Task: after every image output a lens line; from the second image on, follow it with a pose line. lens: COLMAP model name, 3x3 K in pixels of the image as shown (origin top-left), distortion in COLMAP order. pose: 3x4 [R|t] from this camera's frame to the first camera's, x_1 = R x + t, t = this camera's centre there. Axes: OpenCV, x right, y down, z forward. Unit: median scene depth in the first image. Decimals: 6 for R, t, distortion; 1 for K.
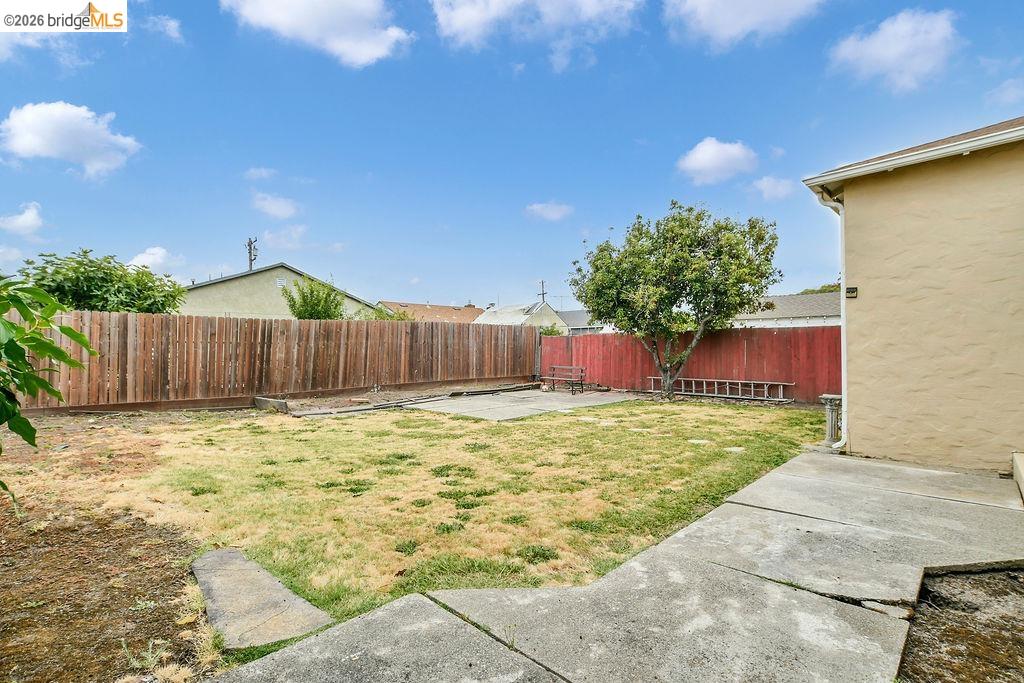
lens RADIAL K [[471.7, 0, 514.9], [0, 471.7, 346.1], [0, 0, 1]] dist [-0.026425, 0.000754]
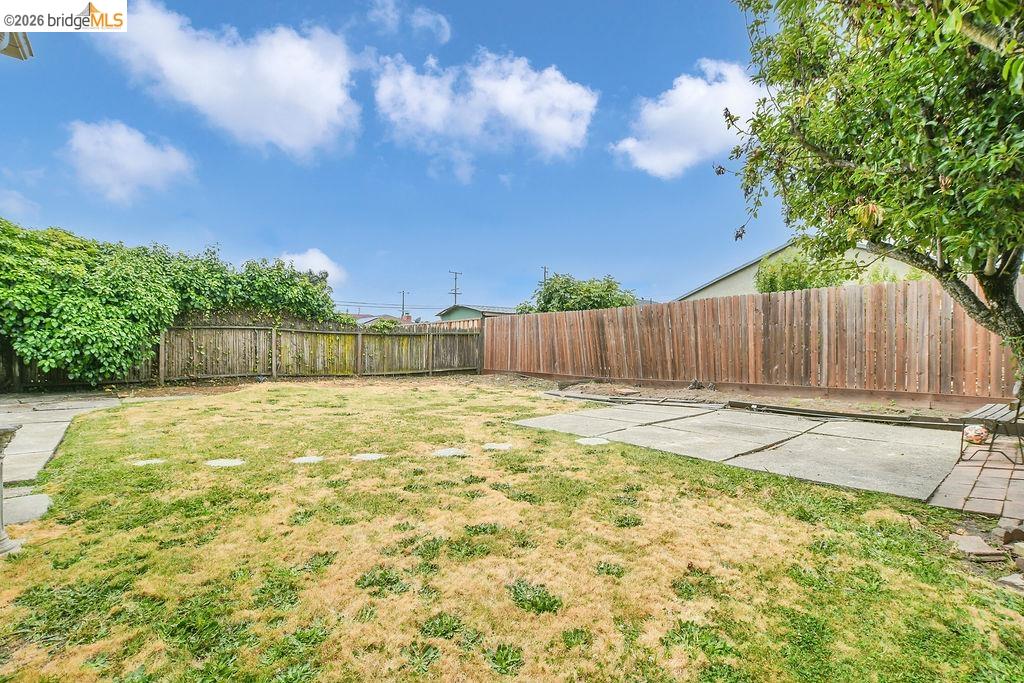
lens RADIAL K [[471.7, 0, 511.2], [0, 471.7, 341.6], [0, 0, 1]] dist [-0.026425, 0.000754]
pose [[-0.095020, -0.001979, -0.995473, 0.520765], [0.009404, 0.999952, -0.002885, 0.015690], [0.995431, -0.009636, -0.094997, 0.743762]]
